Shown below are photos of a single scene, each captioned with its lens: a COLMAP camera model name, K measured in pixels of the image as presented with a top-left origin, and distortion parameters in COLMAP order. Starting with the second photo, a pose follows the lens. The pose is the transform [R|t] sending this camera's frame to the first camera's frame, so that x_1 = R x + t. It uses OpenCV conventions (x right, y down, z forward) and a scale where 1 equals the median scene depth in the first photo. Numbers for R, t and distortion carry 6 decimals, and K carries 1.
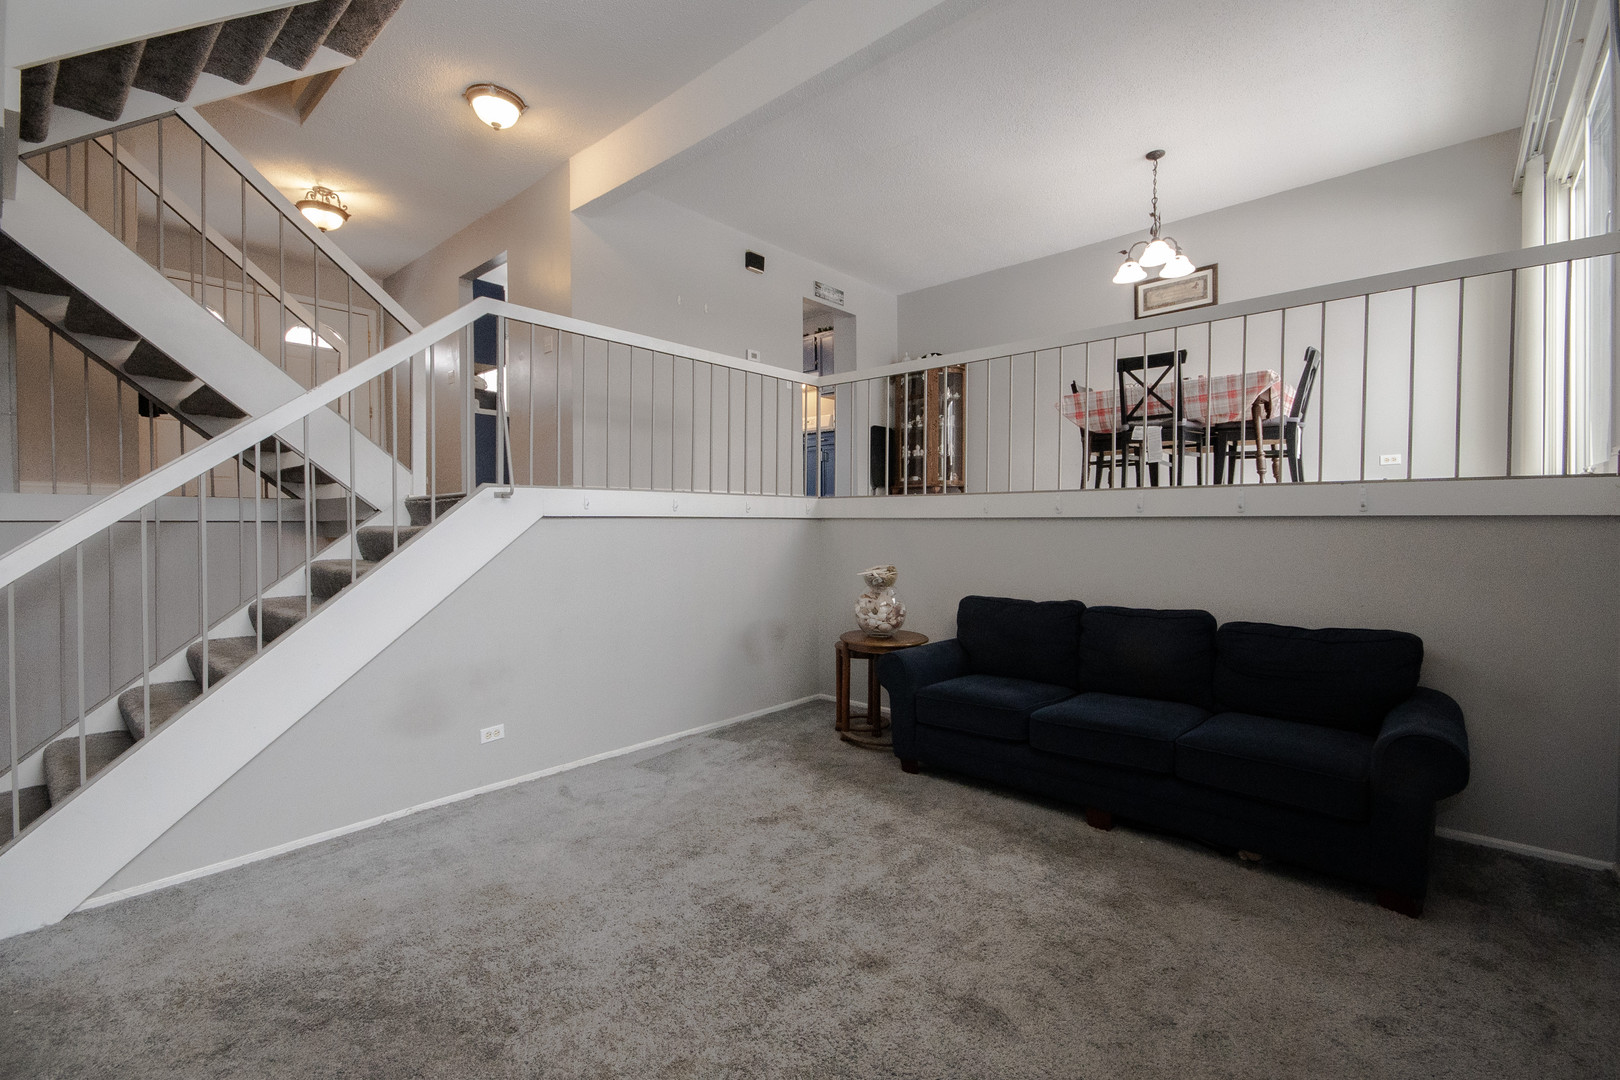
lens RADIAL K [[711.1, 0, 810.0], [0, 711.1, 540.0], [0, 0, 1]] dist [0.002003, -0.000229]
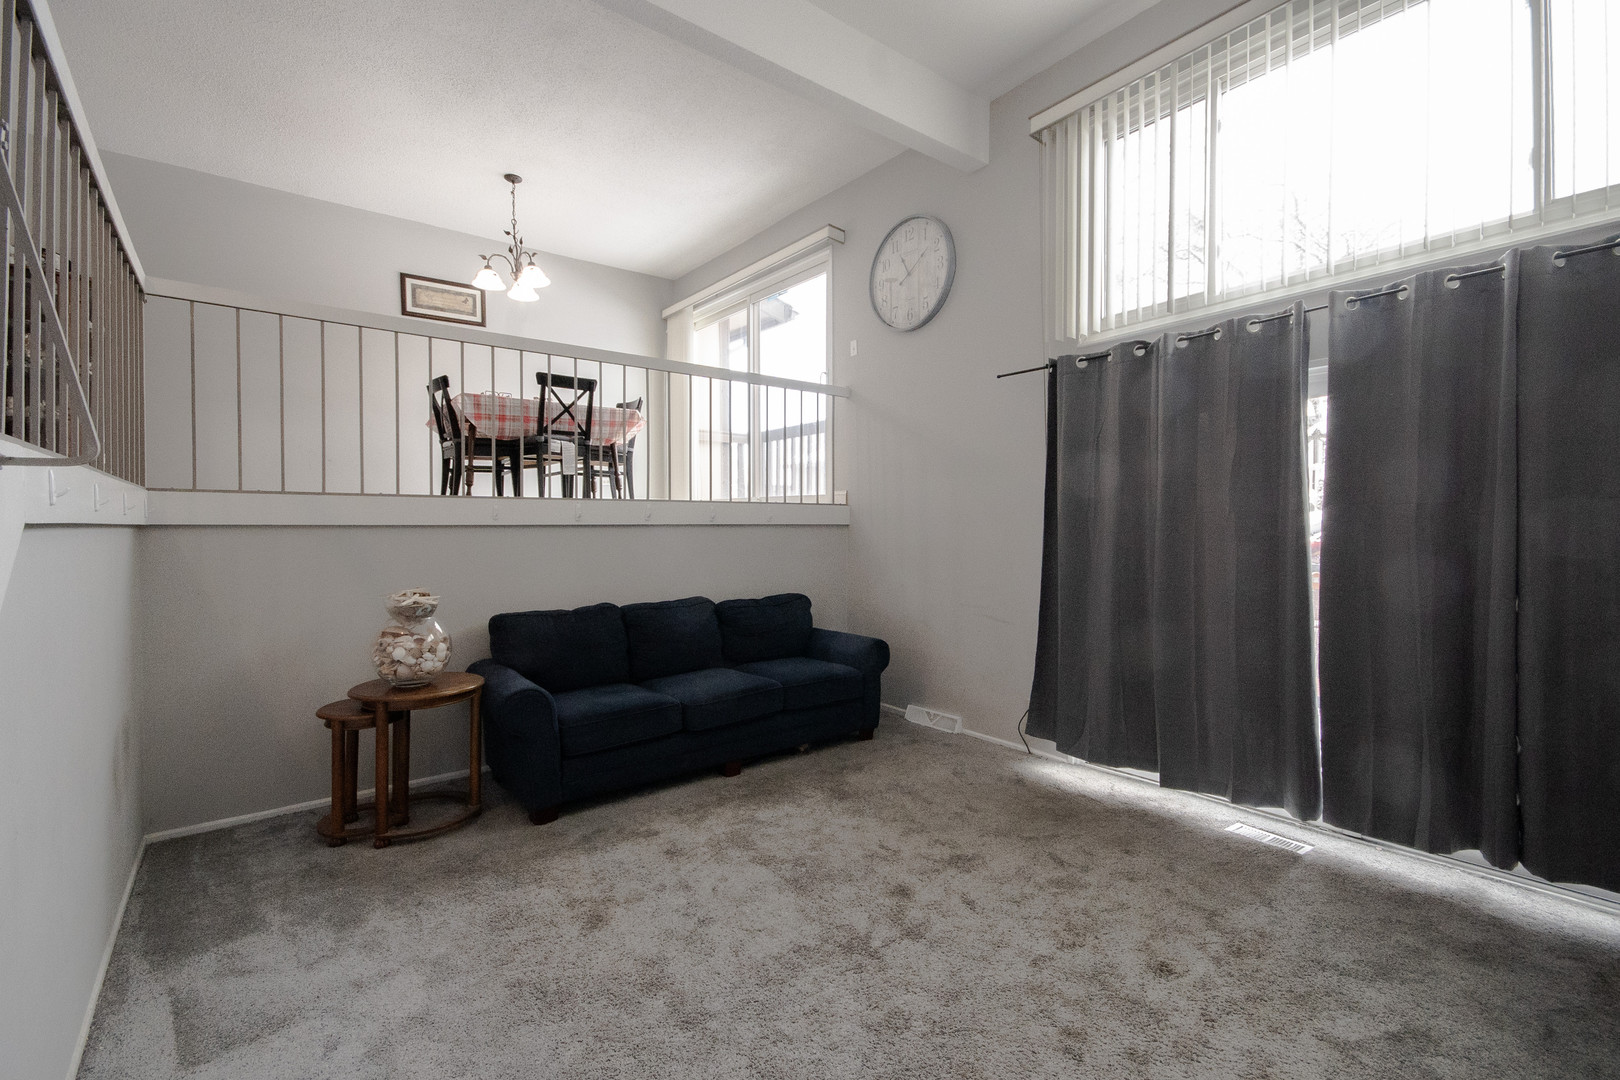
lens RADIAL K [[711.1, 0, 810.0], [0, 711.1, 540.0], [0, 0, 1]] dist [0.002003, -0.000229]
pose [[0.160419, -0.022264, 0.986798, -0.562933], [0.027018, 0.999470, 0.018158, -0.017848], [-0.986679, 0.023748, 0.160935, 0.470624]]
